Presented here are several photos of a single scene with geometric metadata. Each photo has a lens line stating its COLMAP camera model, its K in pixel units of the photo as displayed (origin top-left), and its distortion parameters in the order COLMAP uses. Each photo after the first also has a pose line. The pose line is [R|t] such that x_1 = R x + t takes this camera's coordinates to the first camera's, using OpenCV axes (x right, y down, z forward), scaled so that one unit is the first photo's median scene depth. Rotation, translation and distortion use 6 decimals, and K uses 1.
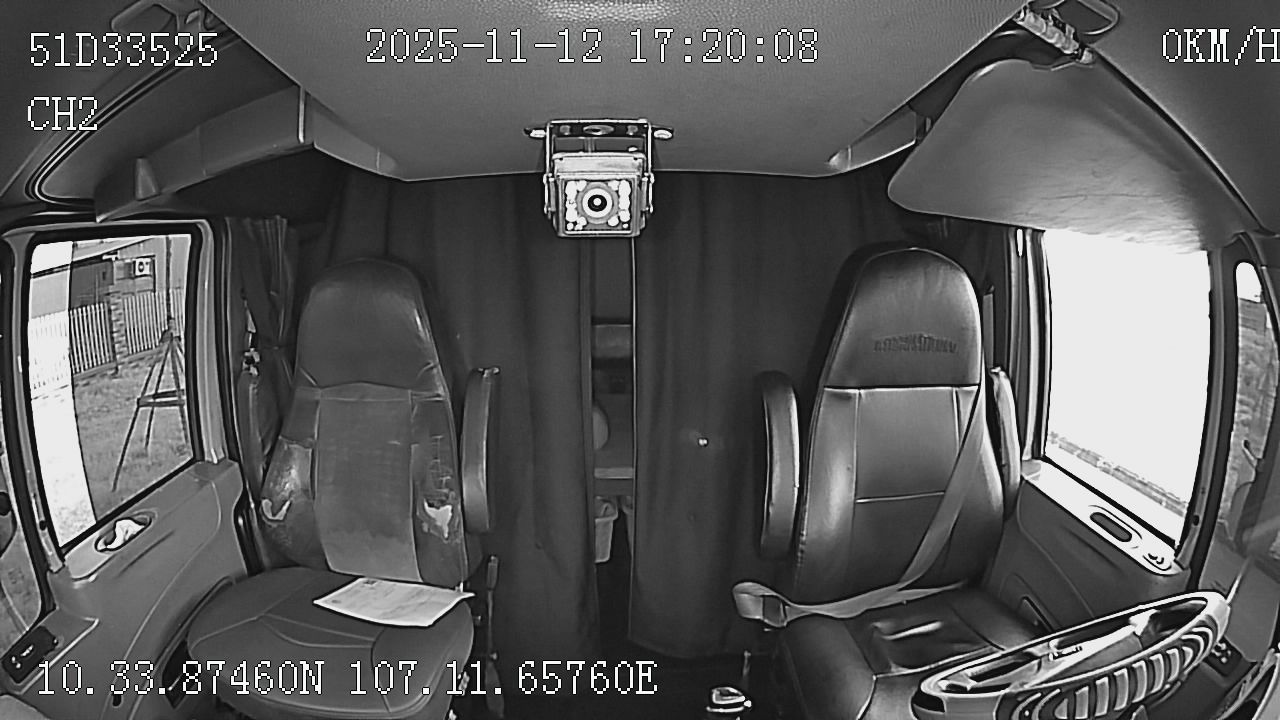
lens RADIAL K [[955.1, 0, 637.5], [0, 955.1, 364.0], [0, 0, 1]] dist [0.001957, 0.000508]
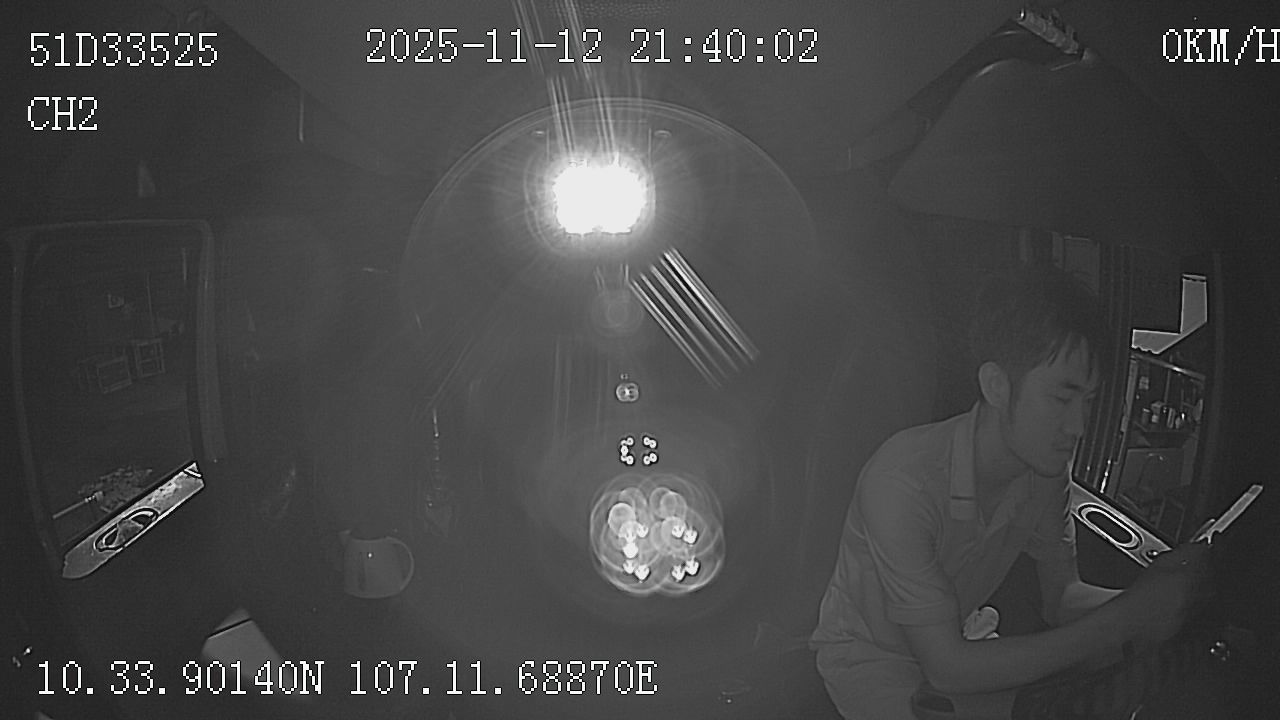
lens RADIAL K [[955.9, 0, 517.3], [0, 955.9, 354.2], [0, 0, 1]] dist [0.000058, -0.001292]
pose [[1.000000, -0.000084, -0.000083, -0.212087], [0.000083, 0.999958, -0.009183, -0.000126], [0.000084, 0.009183, 0.999958, -0.000269]]
